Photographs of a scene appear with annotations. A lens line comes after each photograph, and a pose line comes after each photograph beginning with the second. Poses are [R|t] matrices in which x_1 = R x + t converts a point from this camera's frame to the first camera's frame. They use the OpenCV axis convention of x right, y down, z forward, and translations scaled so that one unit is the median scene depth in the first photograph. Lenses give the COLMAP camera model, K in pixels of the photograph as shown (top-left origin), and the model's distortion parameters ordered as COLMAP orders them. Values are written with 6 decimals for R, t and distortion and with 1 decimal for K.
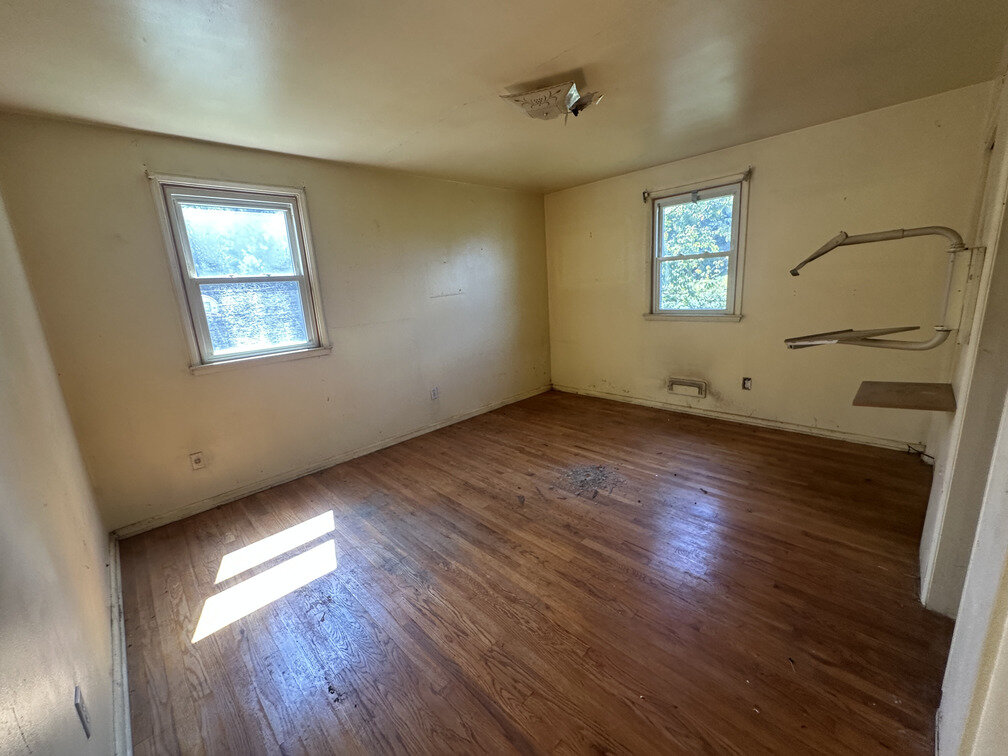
lens RADIAL K [[404.5, 0, 503.2], [0, 404.5, 376.8], [0, 0, 1]] dist [-0.000873, 0.000052]
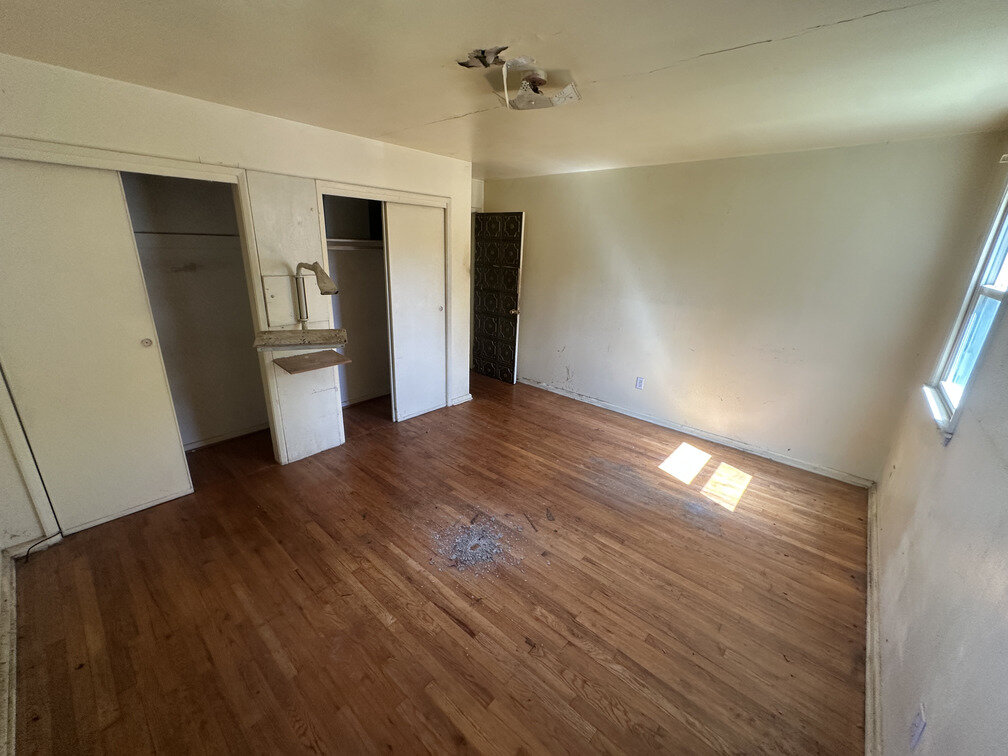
lens RADIAL K [[404.5, 0, 504.2], [0, 404.5, 377.3], [0, 0, 1]] dist [-0.000873, 0.000052]
pose [[-0.996881, 0.051933, -0.059423, 0.222043], [0.013964, 0.857163, 0.514856, -0.559826], [0.077673, 0.512421, -0.855215, 1.872510]]
